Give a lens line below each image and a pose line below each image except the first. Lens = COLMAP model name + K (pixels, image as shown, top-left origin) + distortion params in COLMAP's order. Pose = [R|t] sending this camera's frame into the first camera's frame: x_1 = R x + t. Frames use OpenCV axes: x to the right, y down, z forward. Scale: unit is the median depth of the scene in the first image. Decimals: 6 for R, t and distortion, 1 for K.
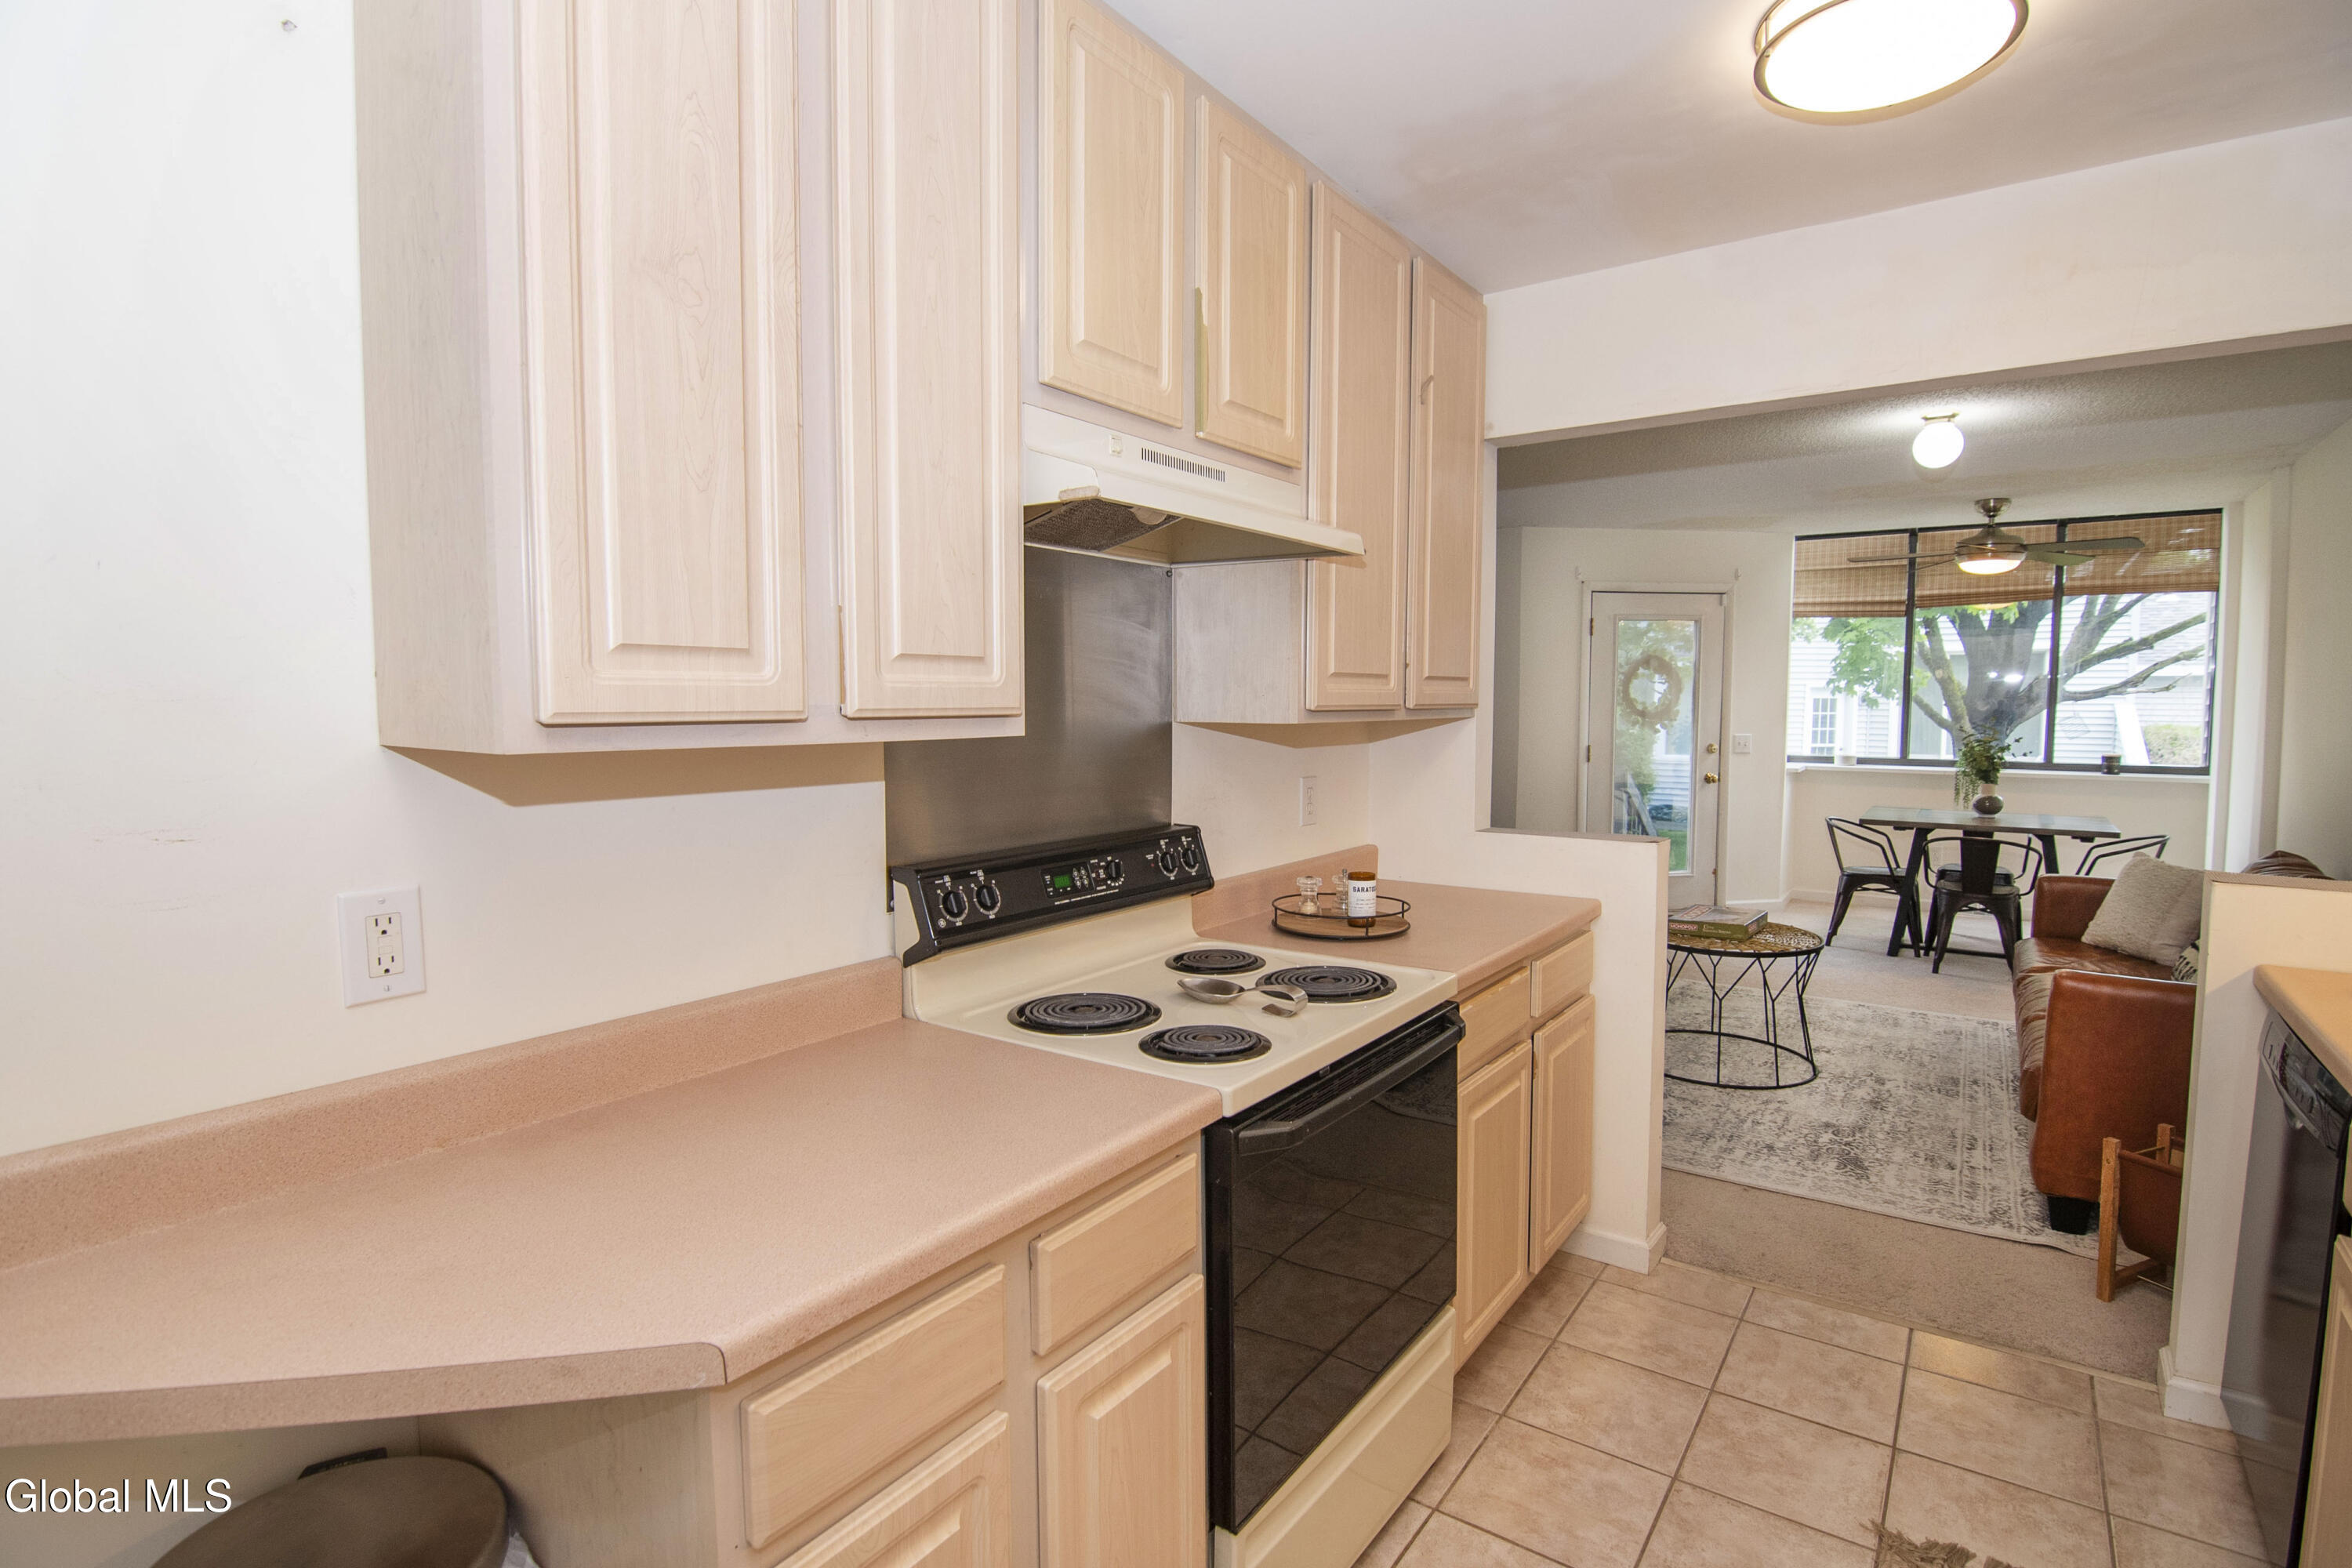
lens RADIAL K [[1135.8, 0, 1183.7], [0, 1135.8, 780.6], [0, 0, 1]] dist [-0.003463, -0.012657]
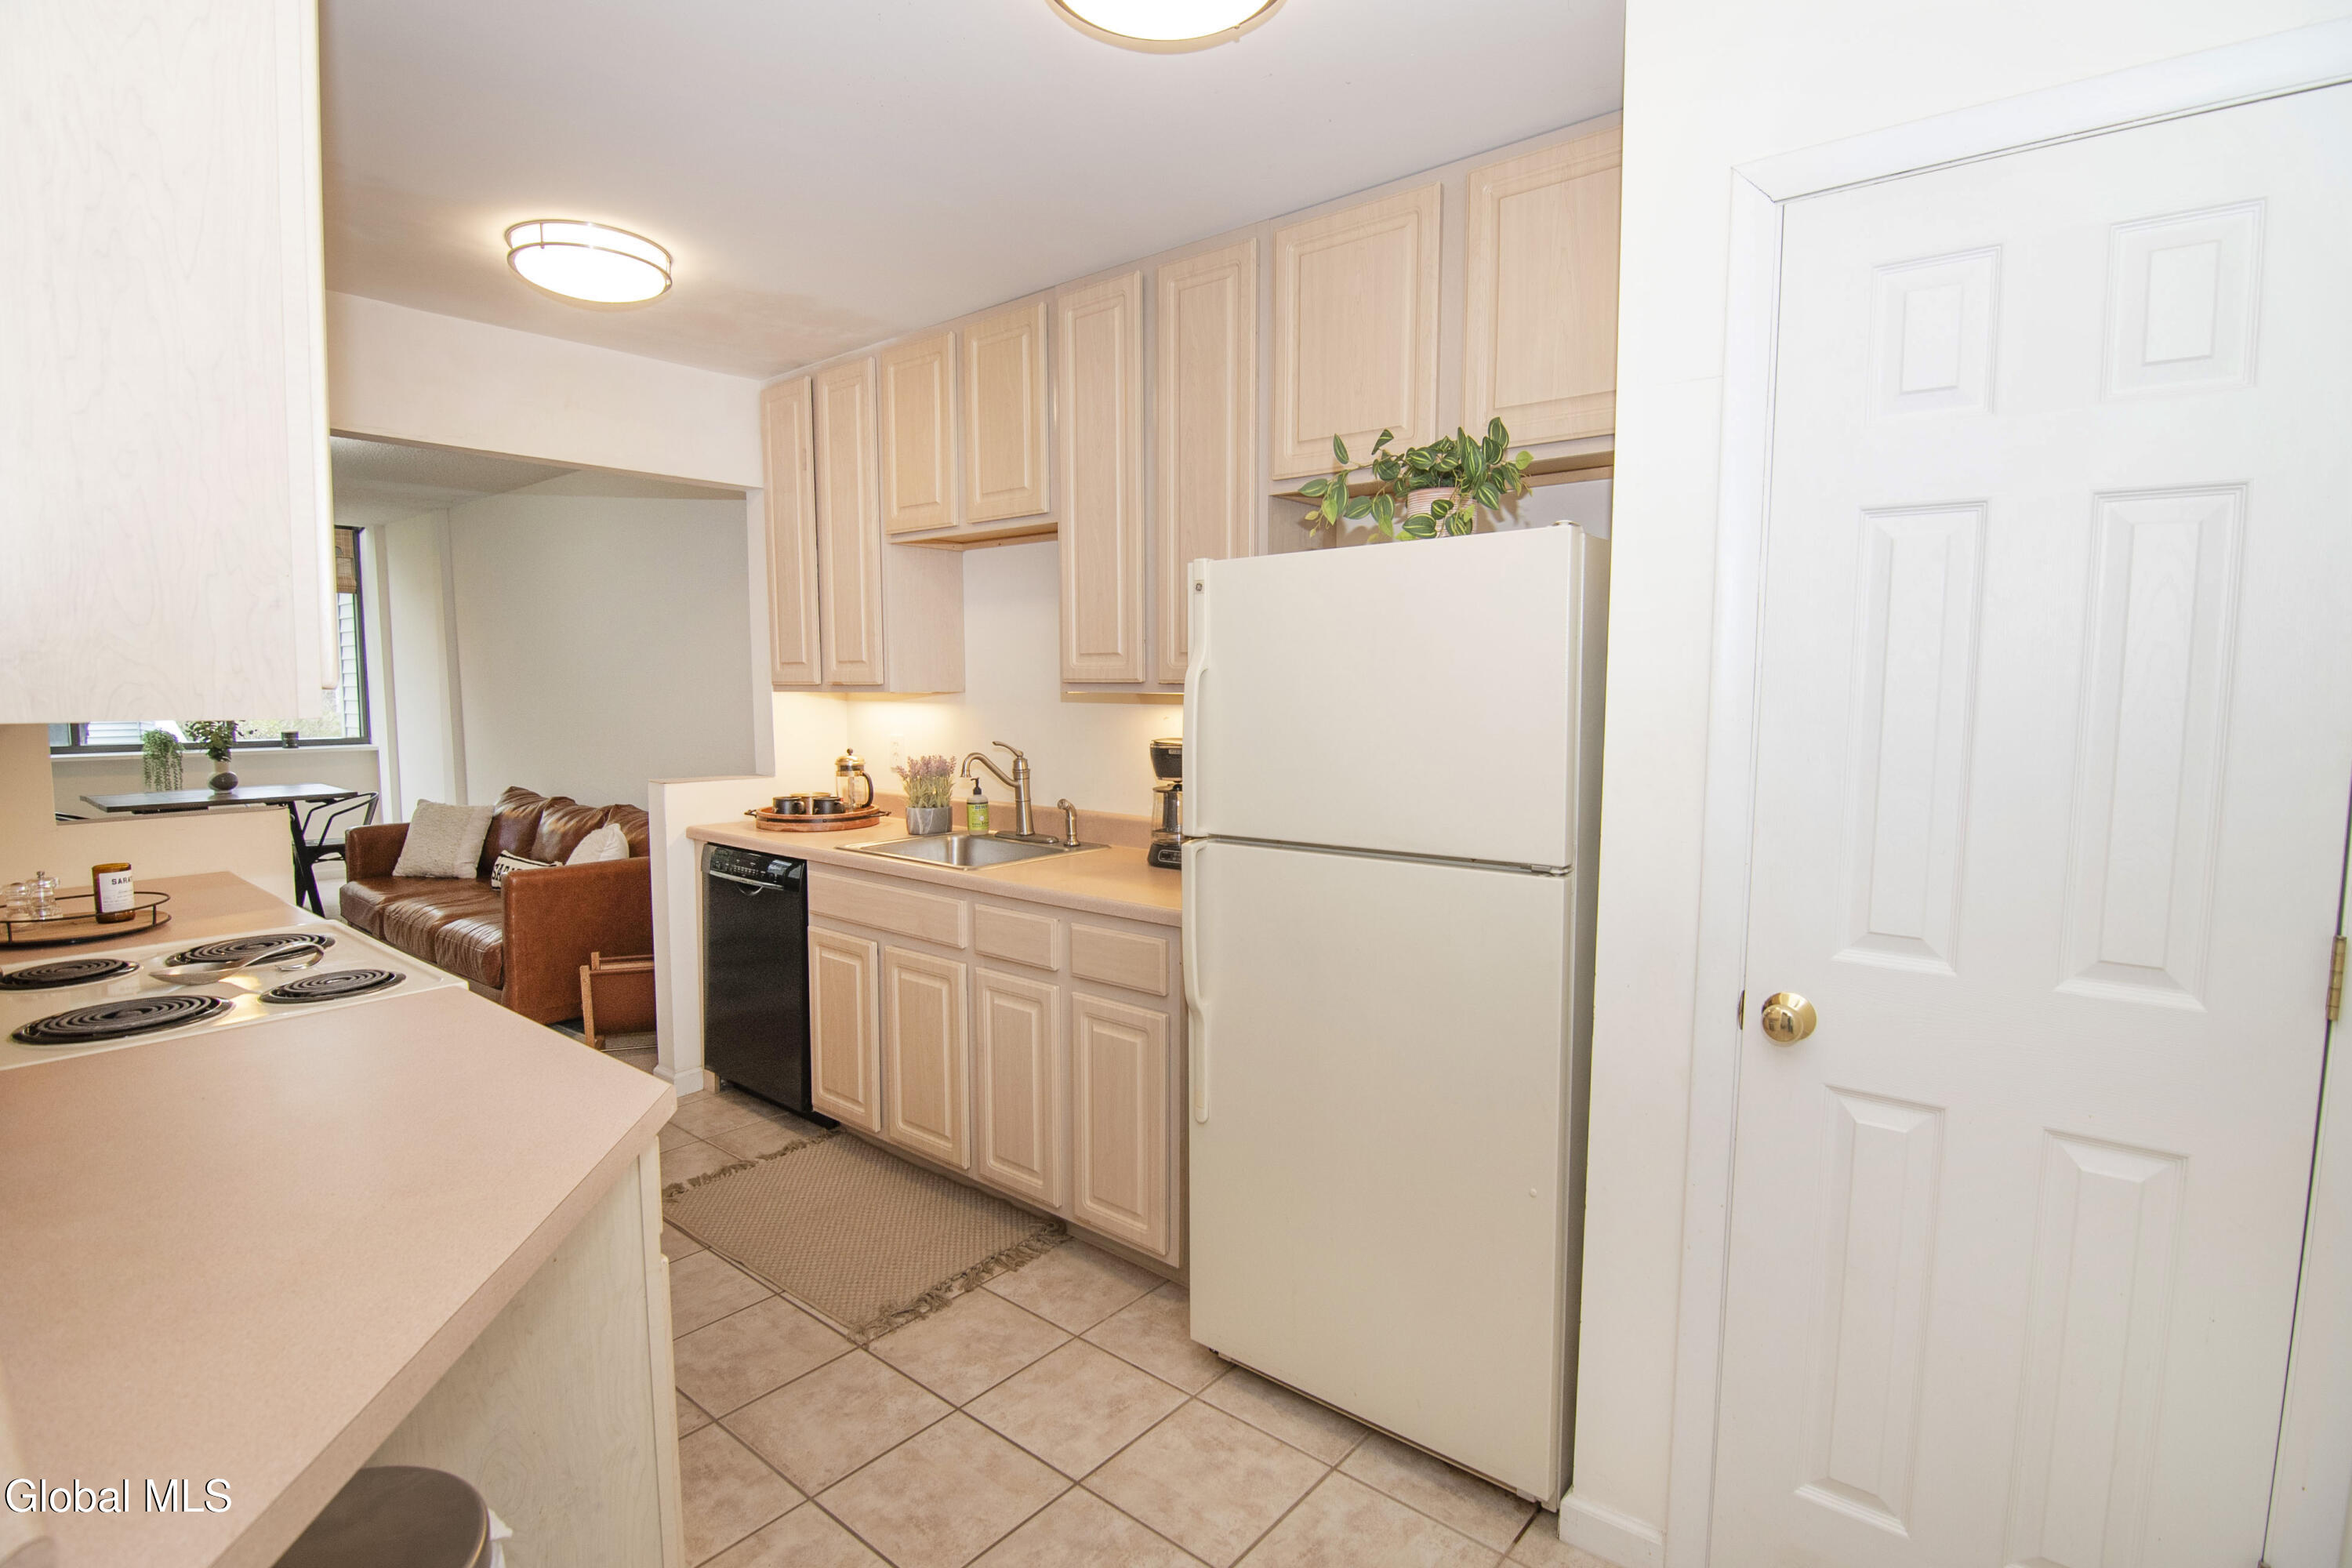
lens RADIAL K [[1135.8, 0, 1183.7], [0, 1135.8, 780.6], [0, 0, 1]] dist [-0.003463, -0.012657]
pose [[0.065072, -0.082979, 0.994424, -0.509645], [0.070438, 0.994433, 0.078371, 0.002642], [-0.995391, 0.064945, 0.070555, 0.045726]]
